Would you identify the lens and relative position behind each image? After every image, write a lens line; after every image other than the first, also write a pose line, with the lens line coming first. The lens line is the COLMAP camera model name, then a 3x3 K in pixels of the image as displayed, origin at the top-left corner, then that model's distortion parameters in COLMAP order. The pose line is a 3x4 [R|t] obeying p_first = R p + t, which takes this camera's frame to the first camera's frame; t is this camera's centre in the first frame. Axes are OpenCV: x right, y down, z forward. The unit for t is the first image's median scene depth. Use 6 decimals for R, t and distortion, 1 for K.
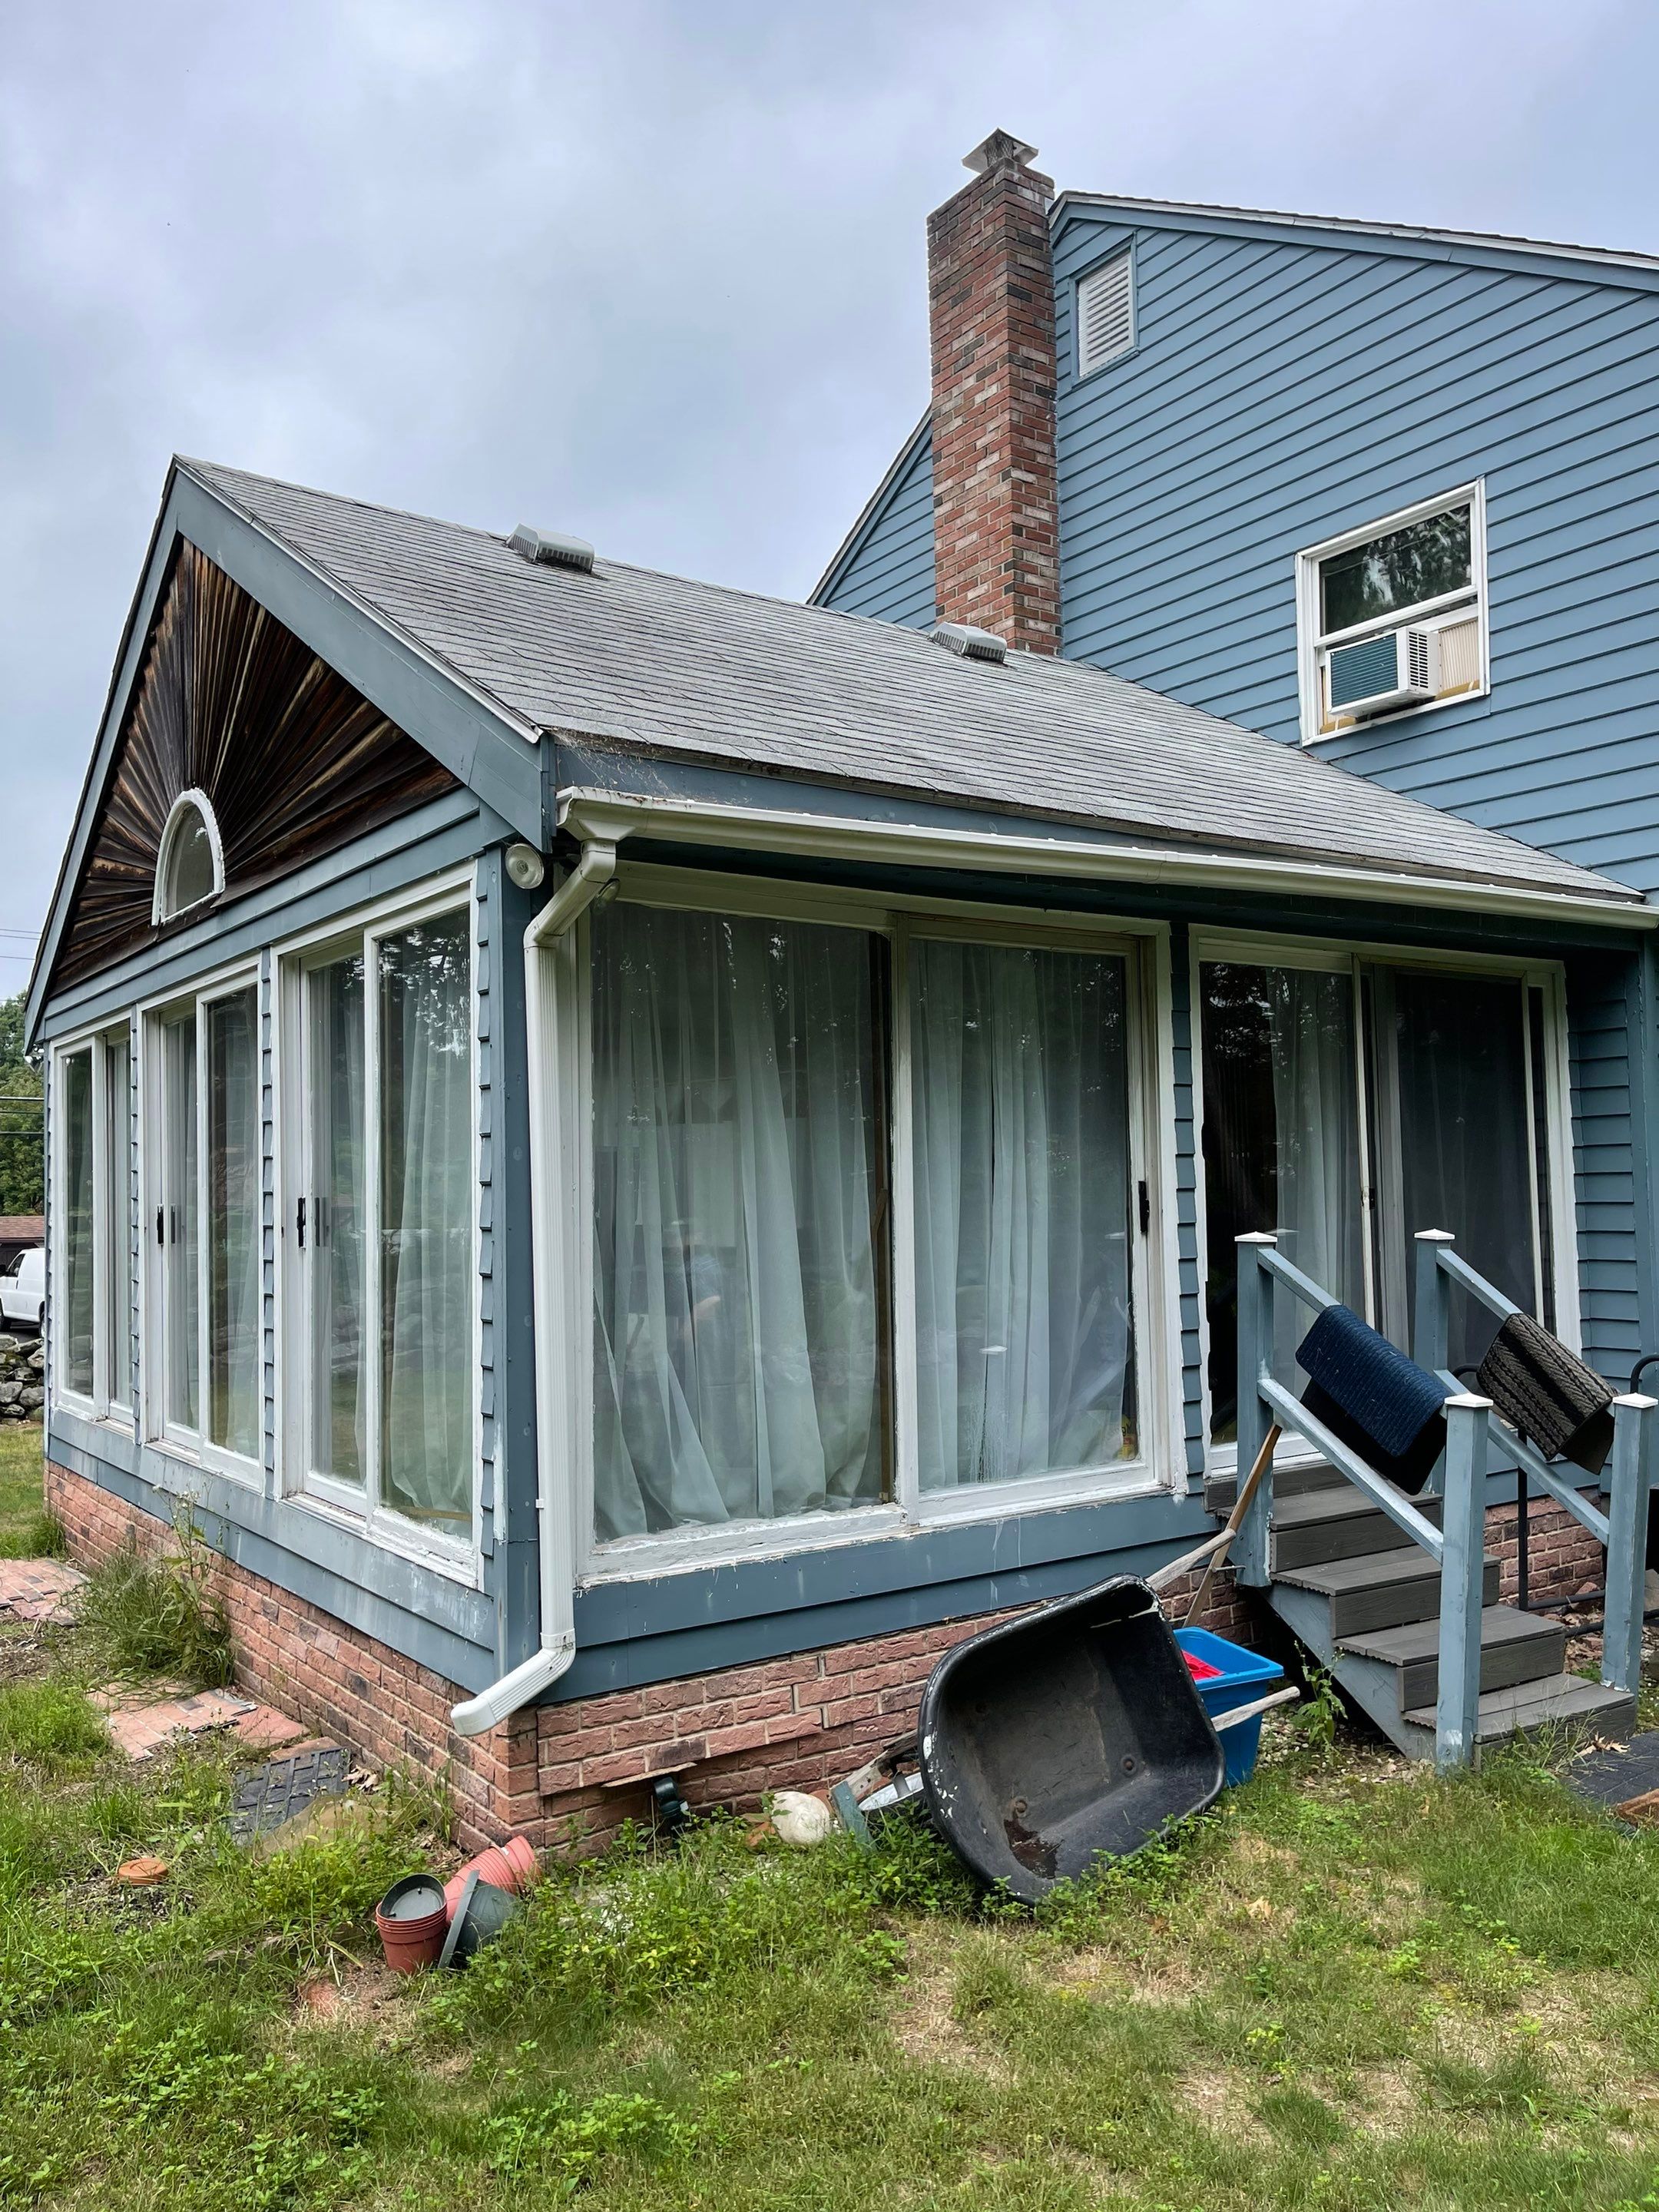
lens RADIAL K [[1672.8, 0, 817.0], [0, 1672.8, 1113.3], [0, 0, 1]] dist [0.067743, -0.076957]
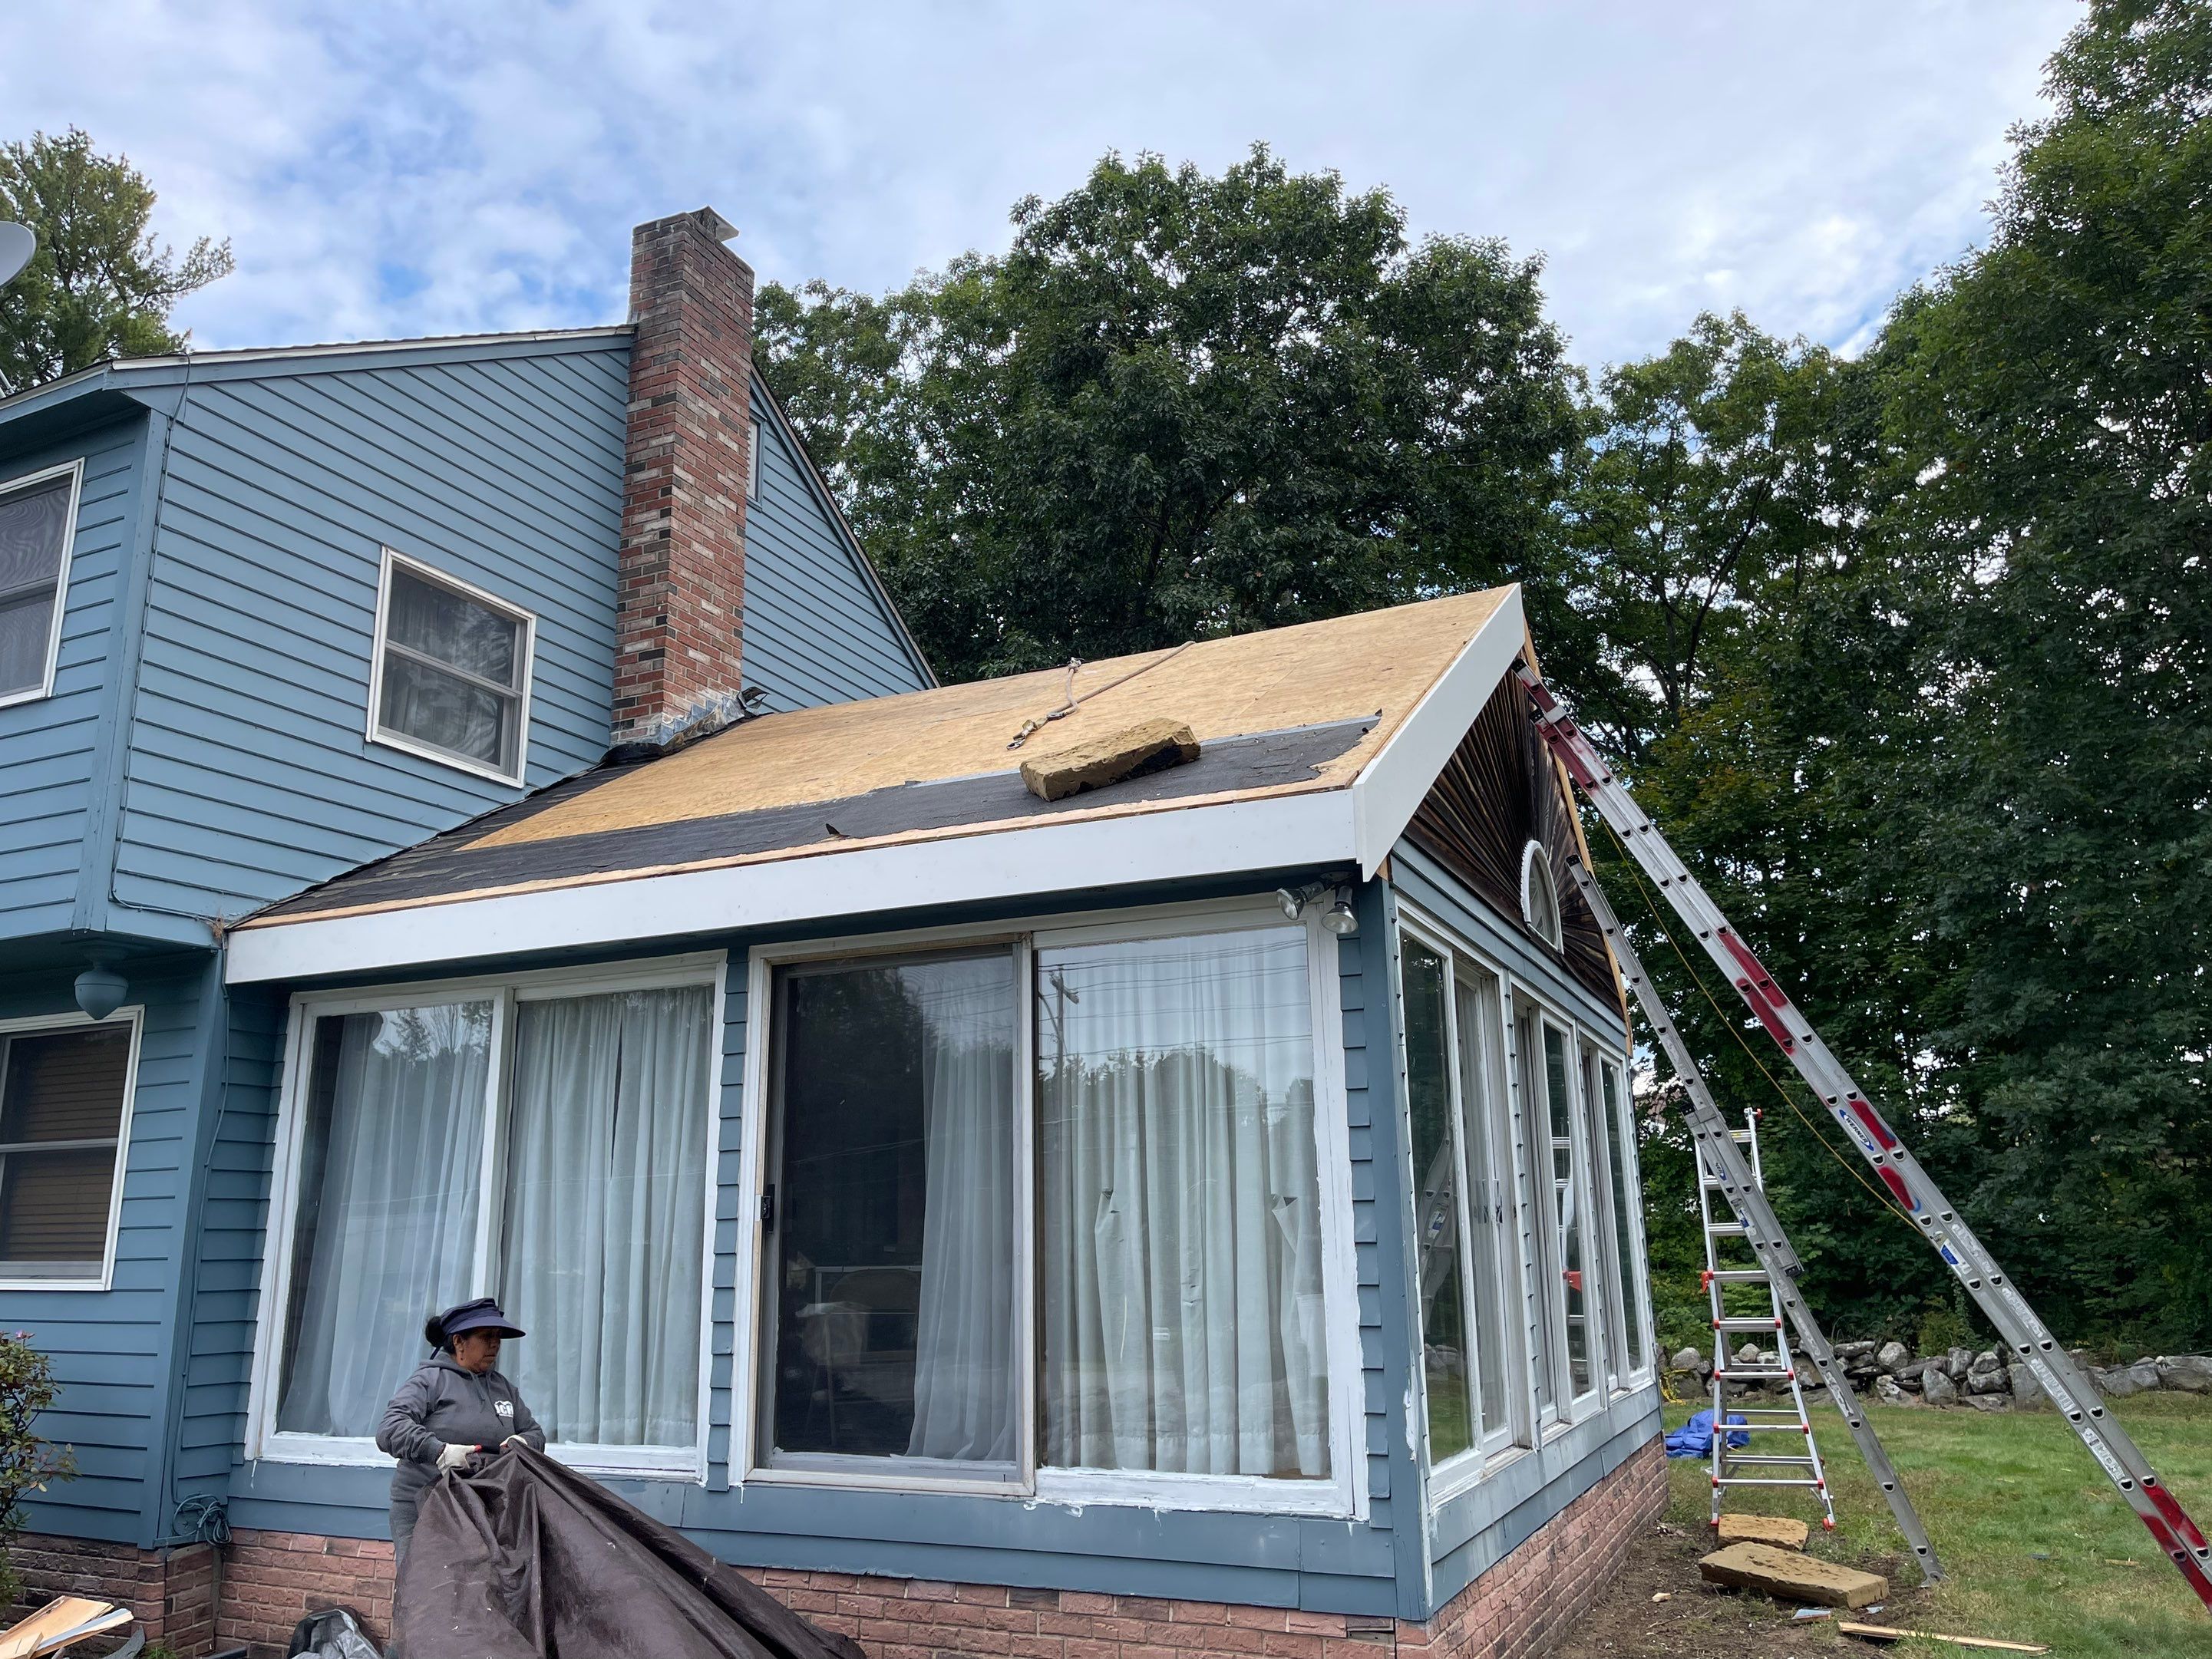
lens RADIAL K [[1672.7, 0, 1071.4], [0, 1672.7, 840.1], [0, 0, 1]] dist [0.067743, -0.076957]
pose [[-0.490965, 0.231484, 0.839862, -1.246606], [-0.023404, 0.960200, -0.278333, 0.155285], [-0.870865, -0.156308, -0.466007, 1.885778]]
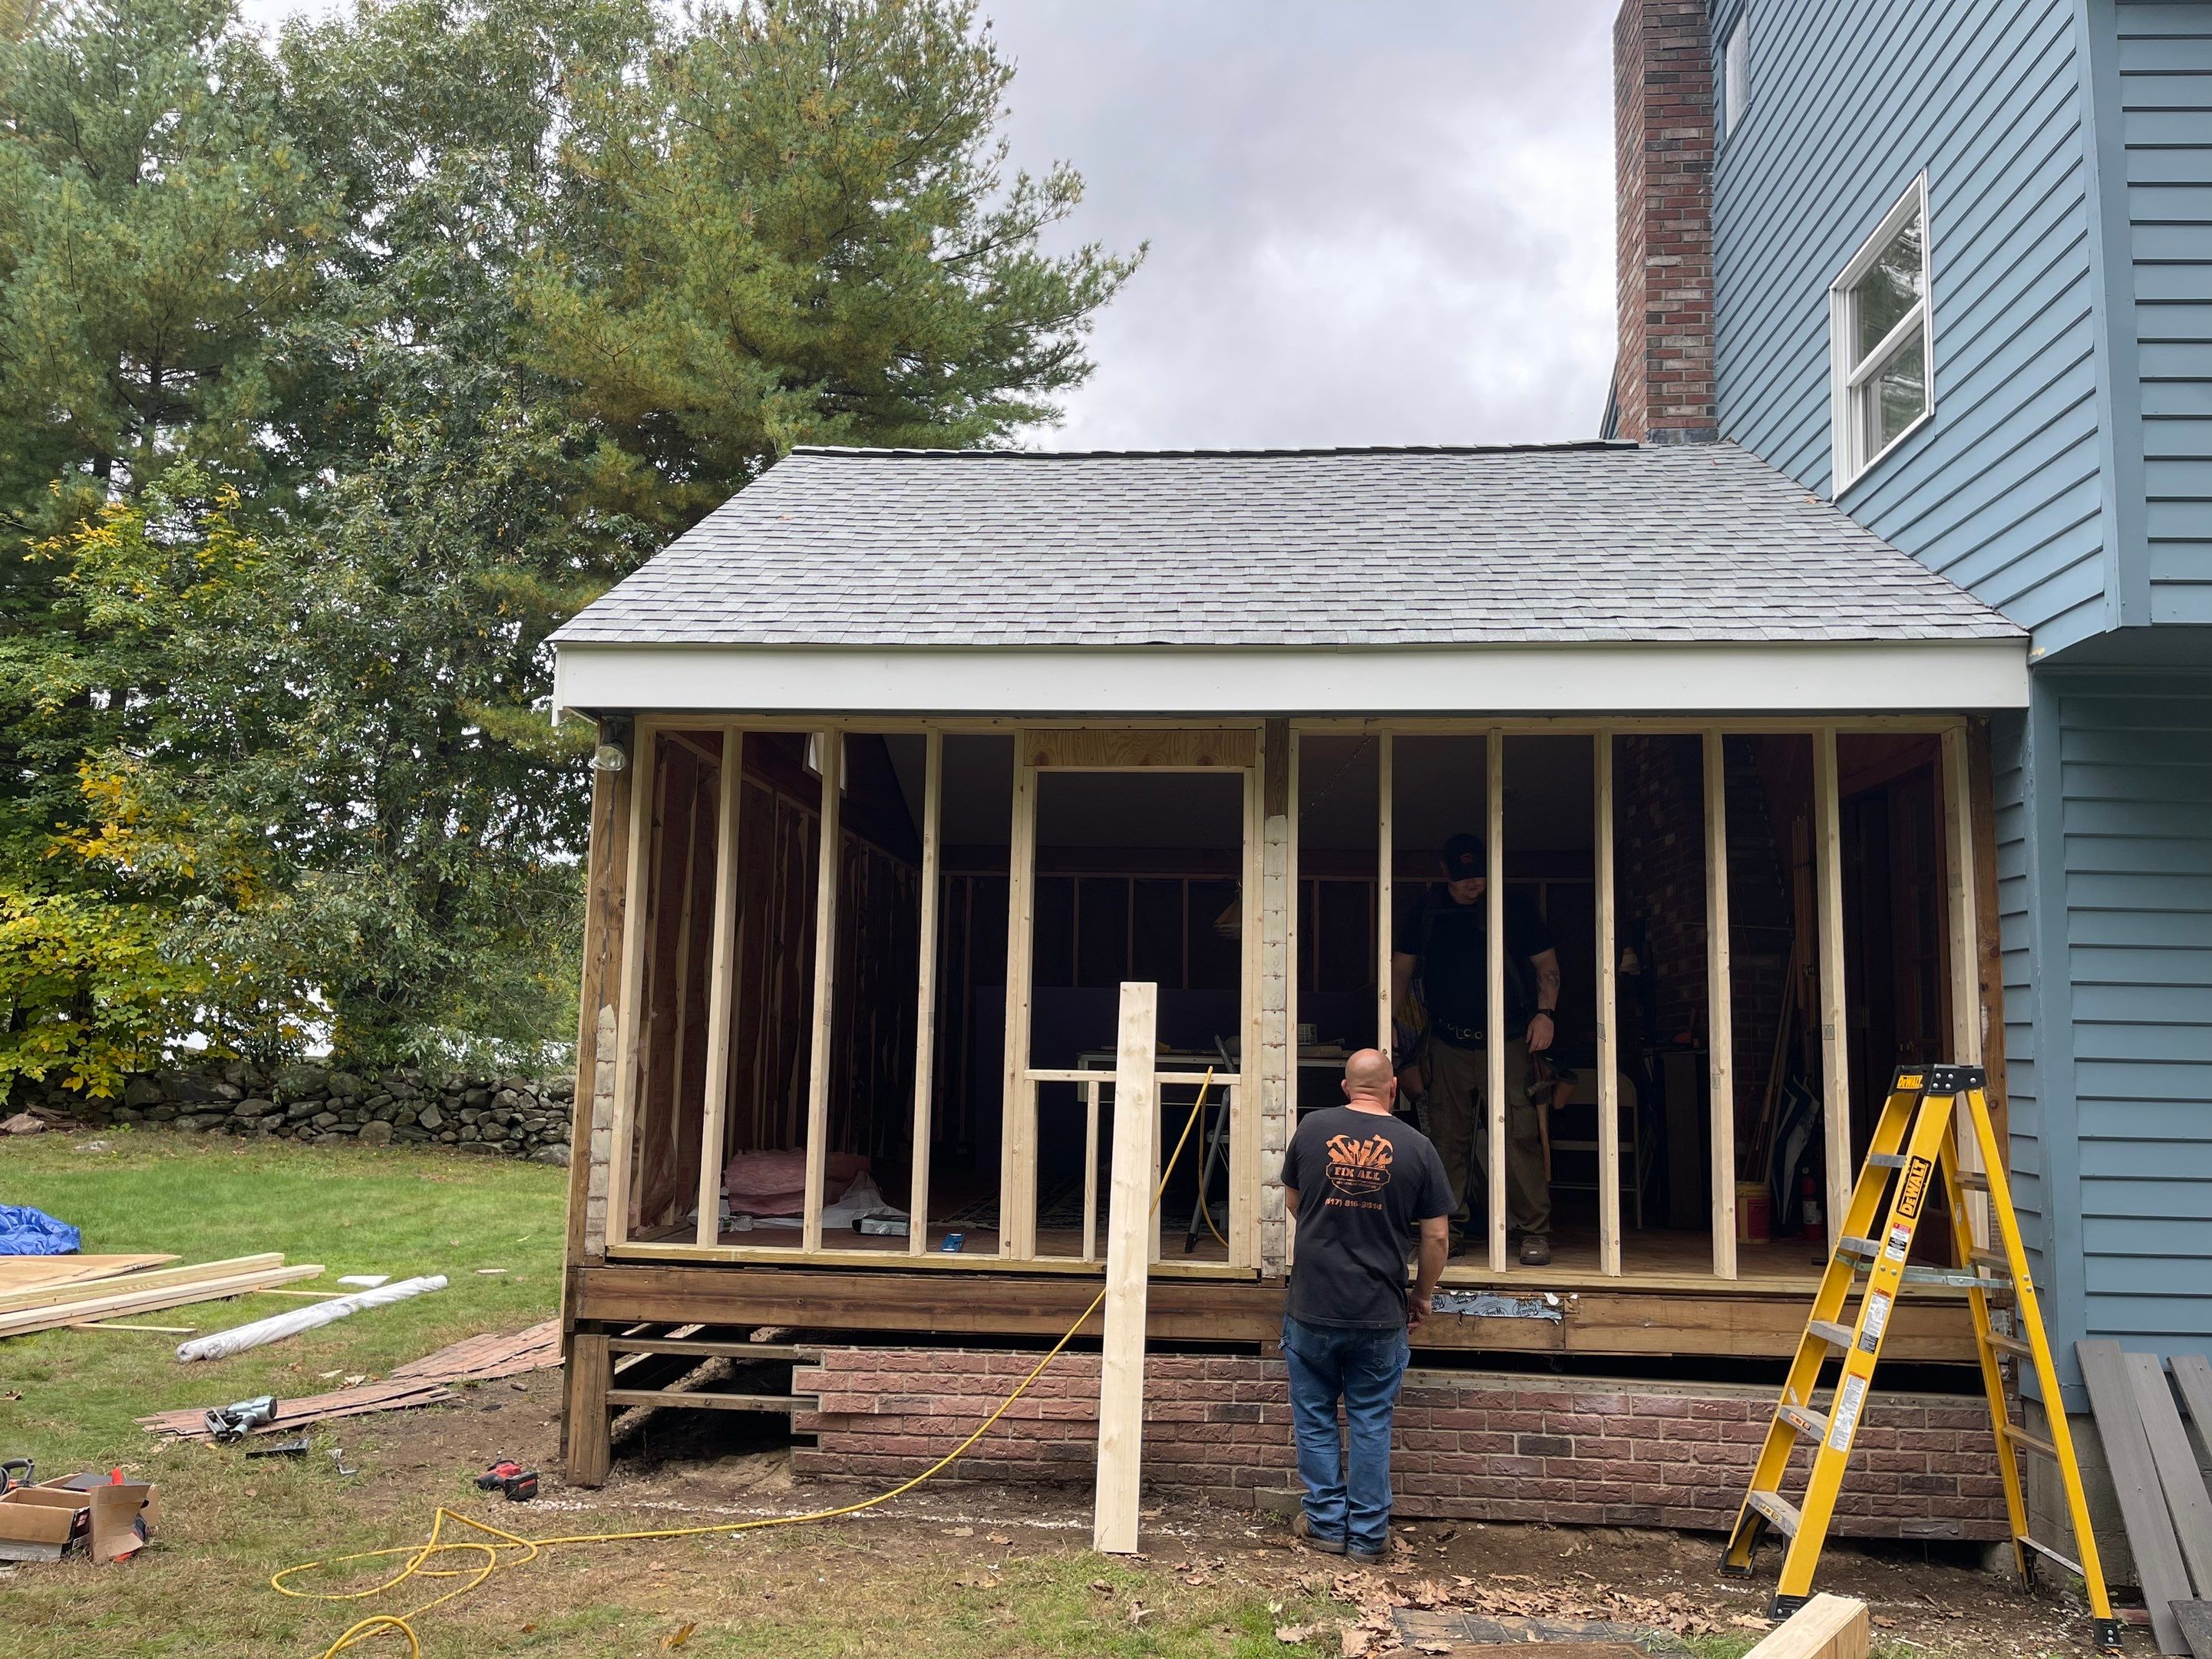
lens RADIAL K [[1672.7, 0, 1118.1], [0, 1672.7, 837.4], [0, 0, 1]] dist [0.067743, -0.076957]
pose [[0.771974, -0.043280, -0.634179, 0.700630], [-0.003170, 0.997405, -0.071927, 0.026432], [0.635646, 0.057537, 0.769833, 0.124466]]
